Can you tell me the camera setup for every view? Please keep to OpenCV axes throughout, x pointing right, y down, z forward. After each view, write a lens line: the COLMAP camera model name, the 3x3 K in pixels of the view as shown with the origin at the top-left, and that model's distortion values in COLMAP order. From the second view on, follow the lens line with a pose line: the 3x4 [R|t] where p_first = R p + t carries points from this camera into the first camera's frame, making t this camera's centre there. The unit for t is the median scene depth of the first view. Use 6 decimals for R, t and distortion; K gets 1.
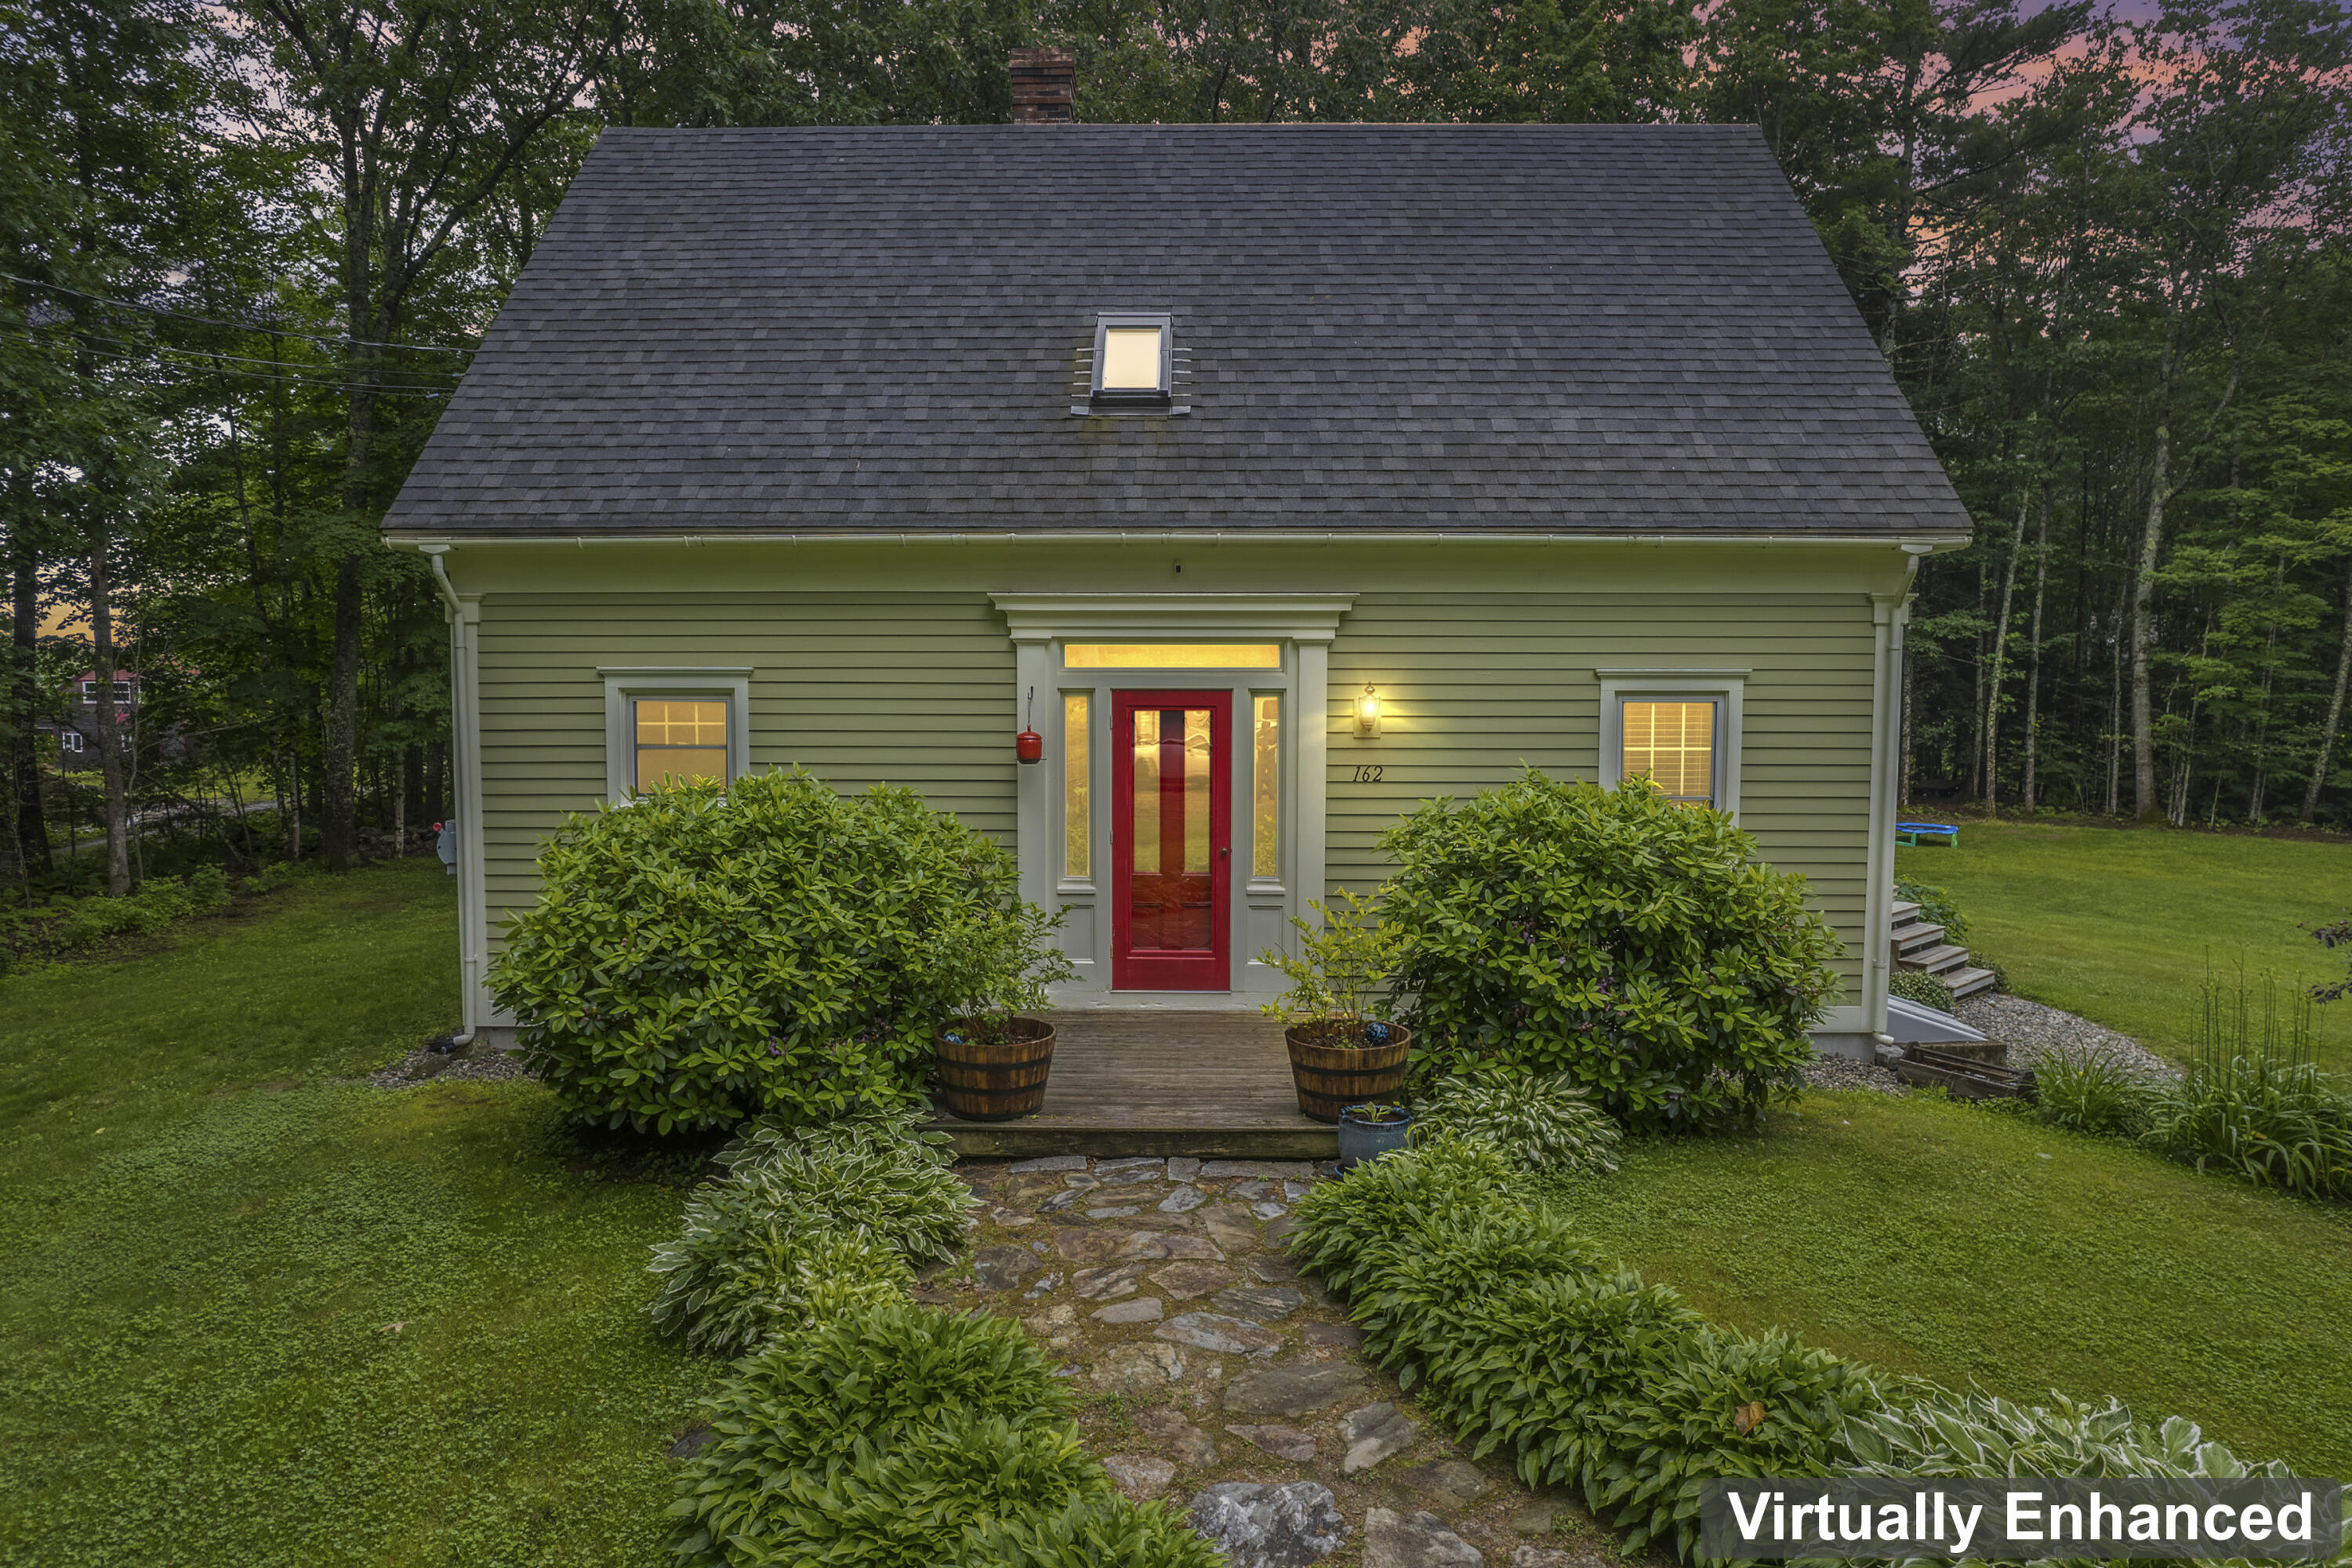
lens RADIAL K [[1511.8, 0, 1176.0], [0, 1511.8, 784.0], [0, 0, 1]] dist [-0.064119, 0.044523]
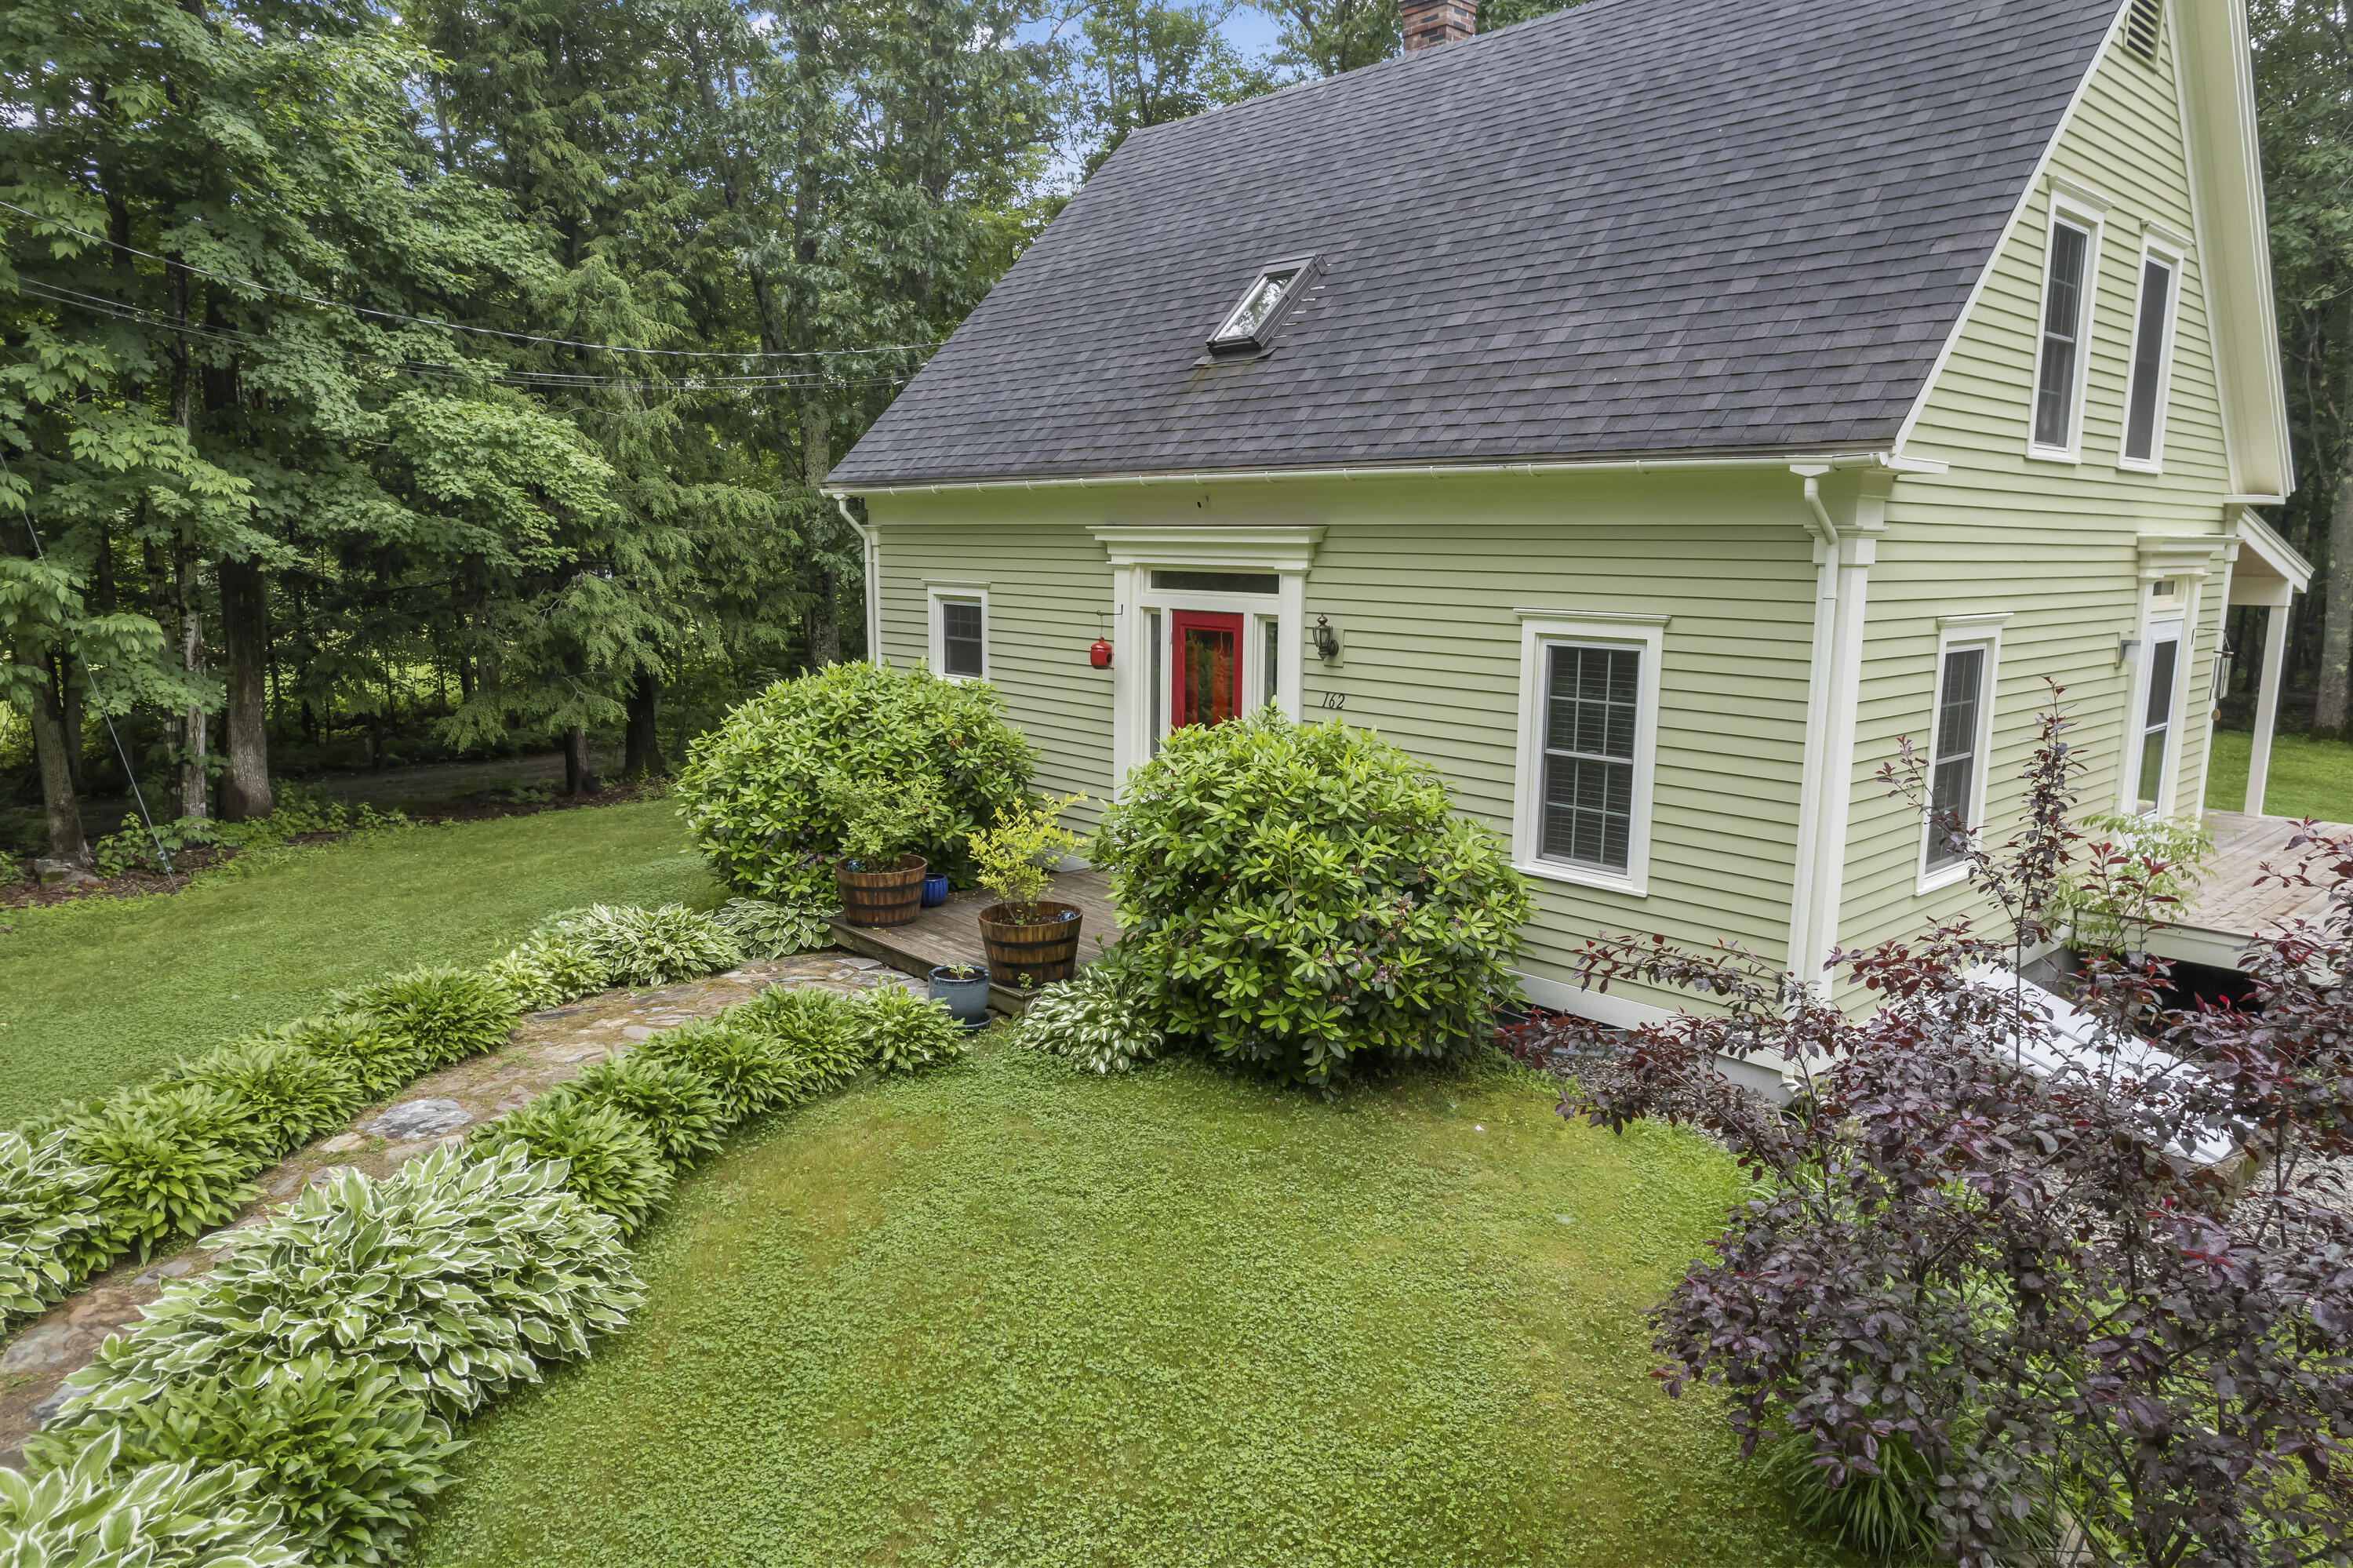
lens RADIAL K [[1512.5, 0, 1176.5], [0, 1512.5, 784.0], [0, 0, 1]] dist [-0.064119, 0.044523]
pose [[0.672913, 0.123714, -0.729303, 0.853543], [-0.059812, 0.991787, 0.113052, -0.063340], [0.737300, -0.032453, 0.674786, 0.226375]]
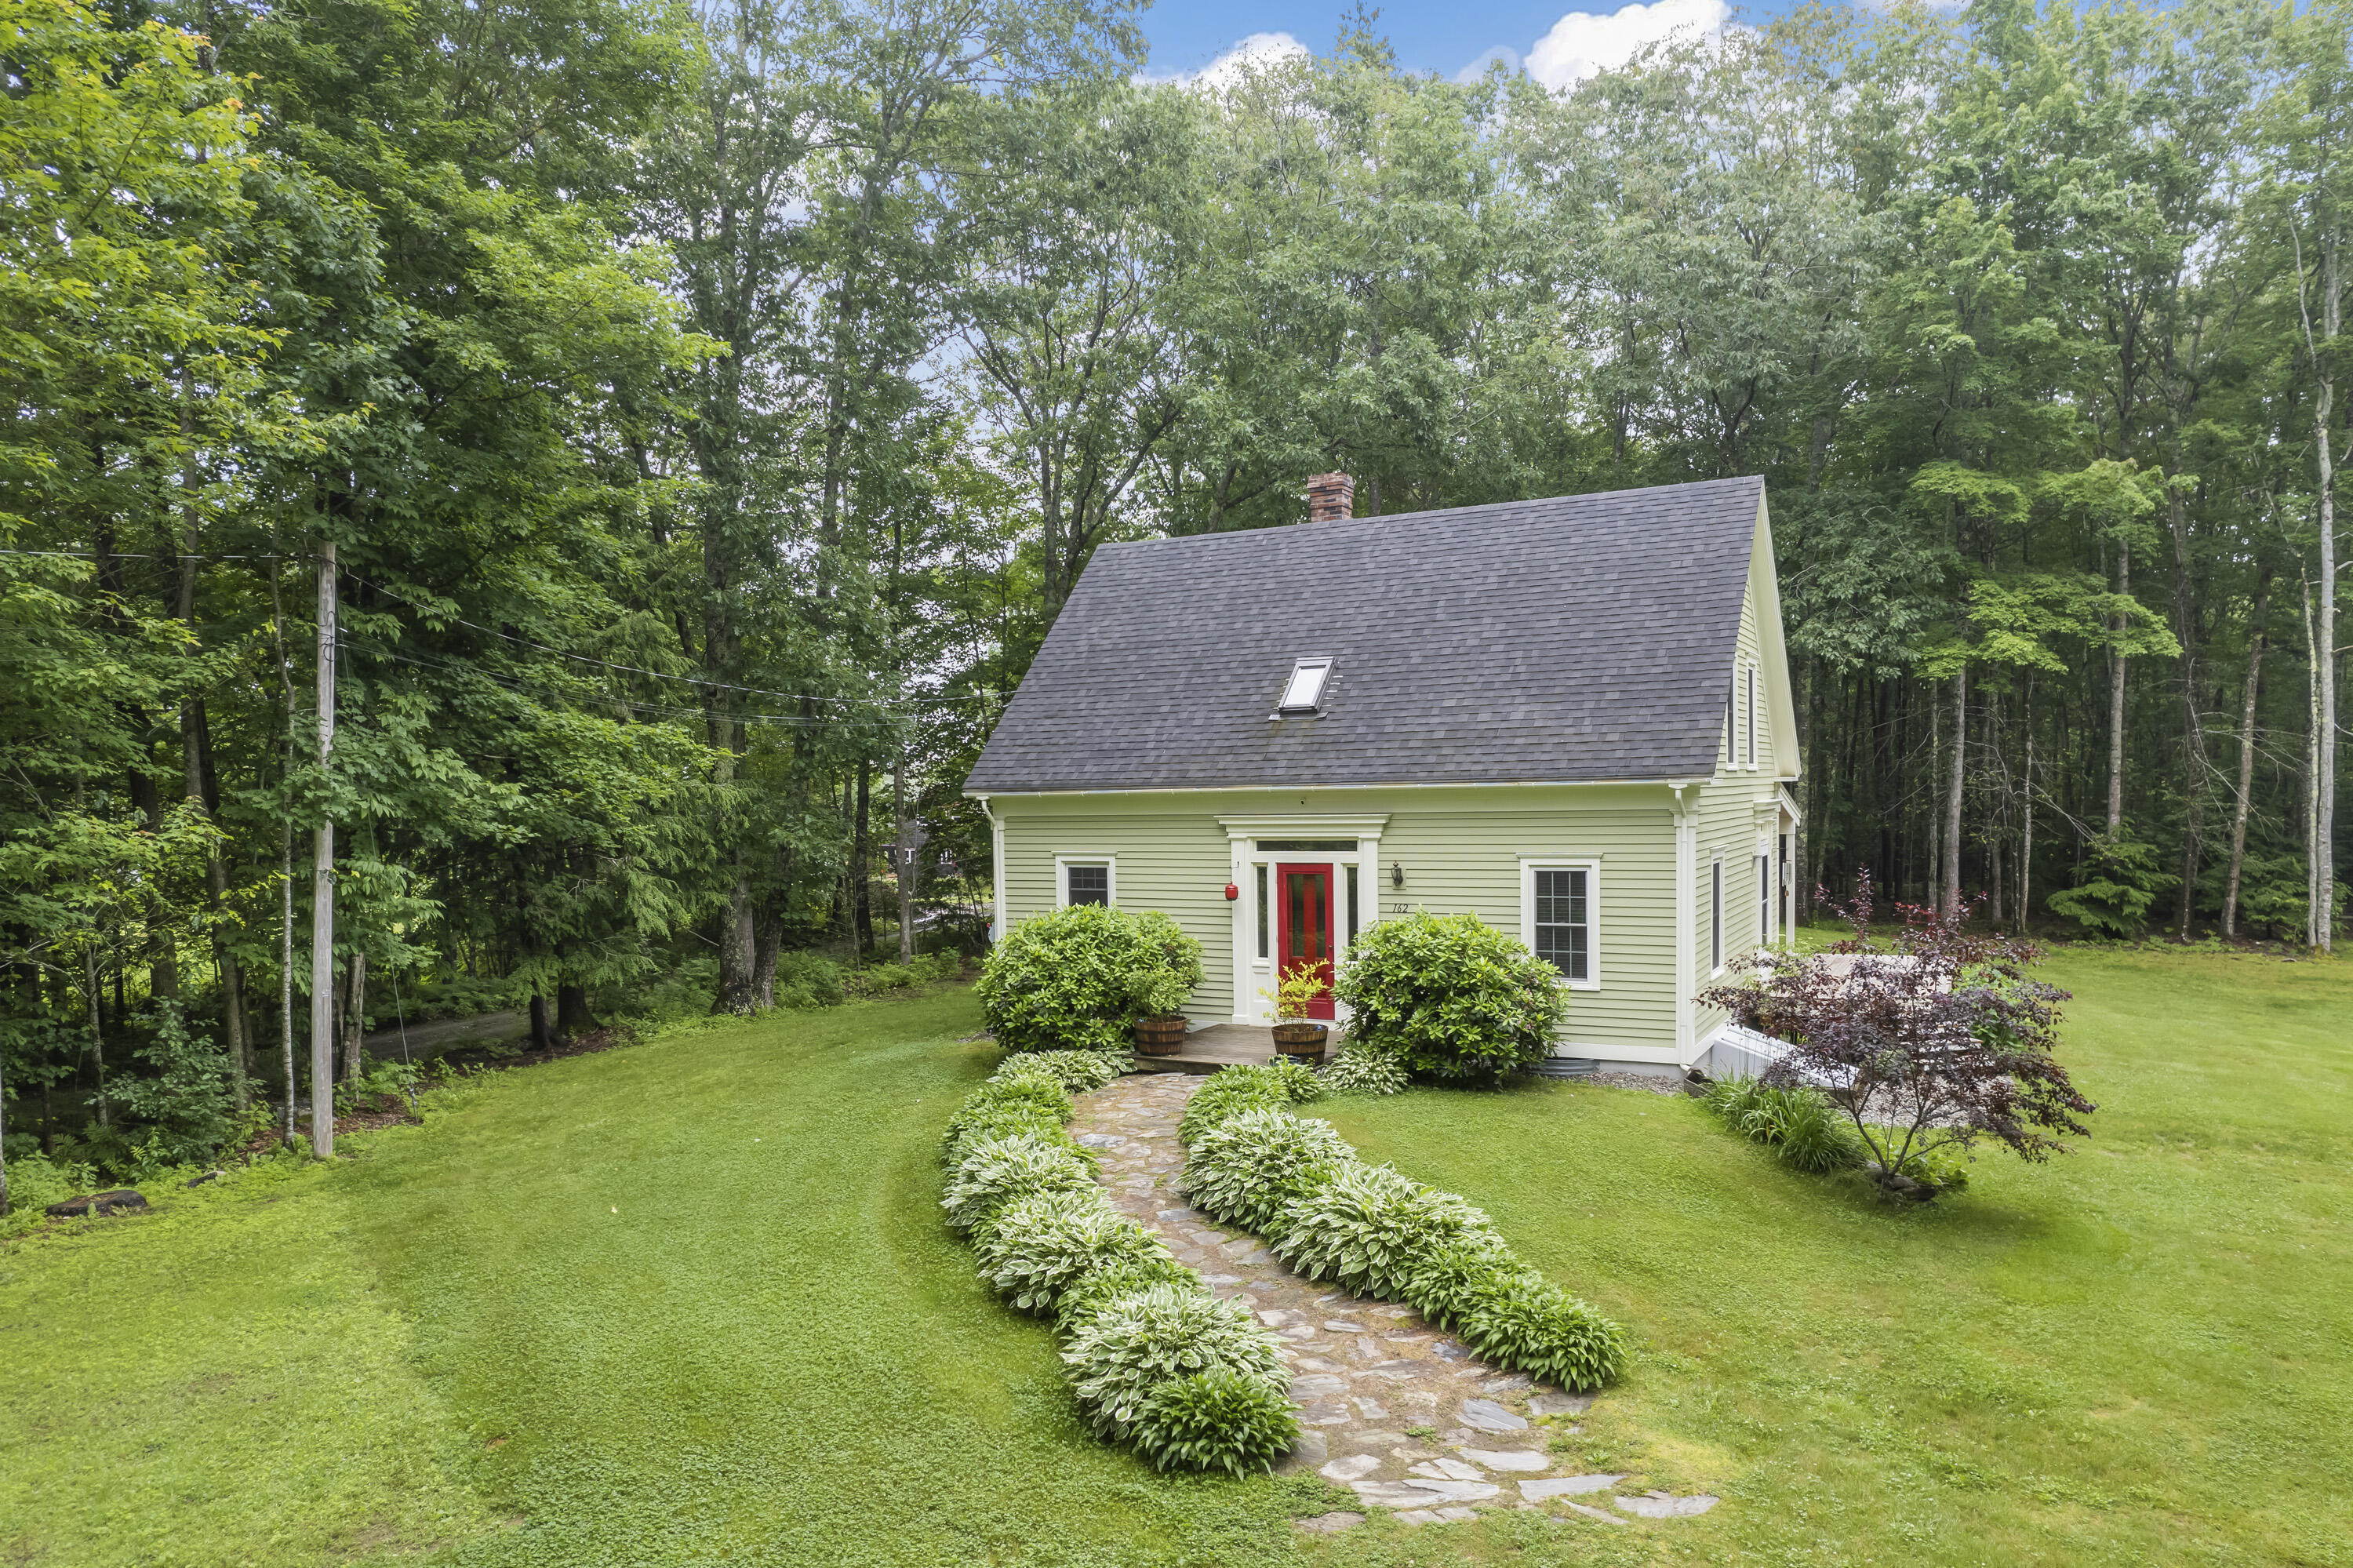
lens RADIAL K [[1578.6, 0, 1171.9], [0, 1578.6, 865.5], [0, 0, 1]] dist [-0.001571, 0.000120]
pose [[0.883545, 0.005078, -0.468319, 0.833419], [-0.013245, 0.999812, -0.014147, -0.029691], [0.468159, 0.018702, 0.883446, -0.917176]]
